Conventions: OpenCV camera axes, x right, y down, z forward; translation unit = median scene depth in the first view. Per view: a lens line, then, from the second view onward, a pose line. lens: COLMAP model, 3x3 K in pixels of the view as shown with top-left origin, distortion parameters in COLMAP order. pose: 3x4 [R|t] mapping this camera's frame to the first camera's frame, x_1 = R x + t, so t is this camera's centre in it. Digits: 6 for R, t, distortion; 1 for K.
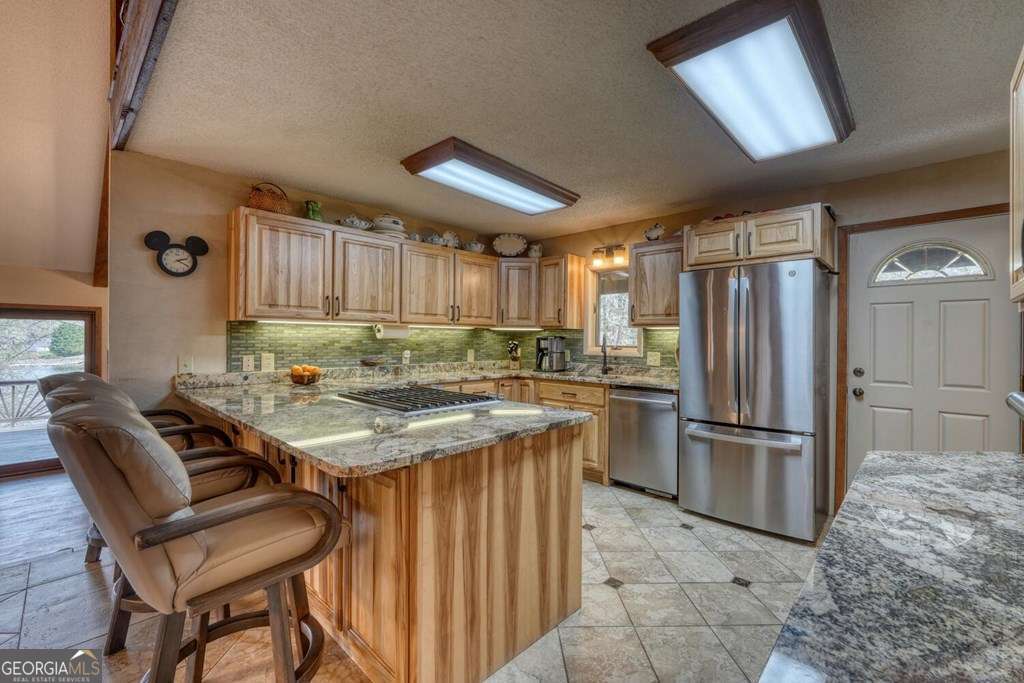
lens RADIAL K [[433.5, 0, 512.0], [0, 433.5, 337.5], [0, 0, 1]] dist [0.003569, 0.000581]
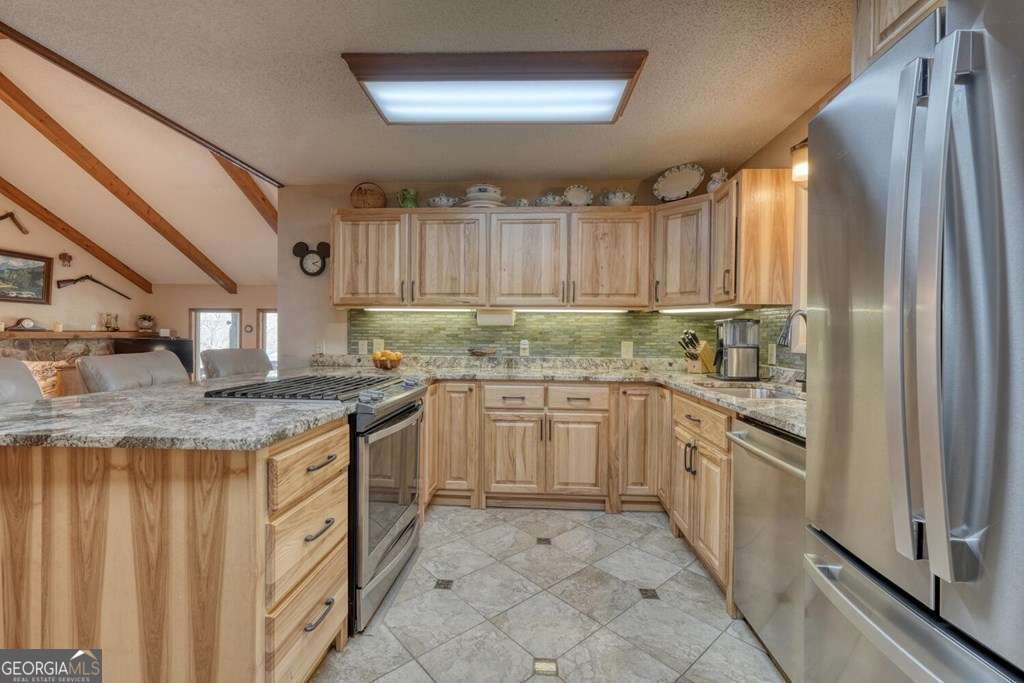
lens RADIAL K [[433.5, 0, 517.7], [0, 433.5, 340.2], [0, 0, 1]] dist [0.003569, 0.000581]
pose [[0.640095, 0.006478, -0.768269, 0.441238], [-0.002014, 0.999975, 0.006754, 0.027344], [0.768293, -0.002776, 0.640092, 0.497573]]
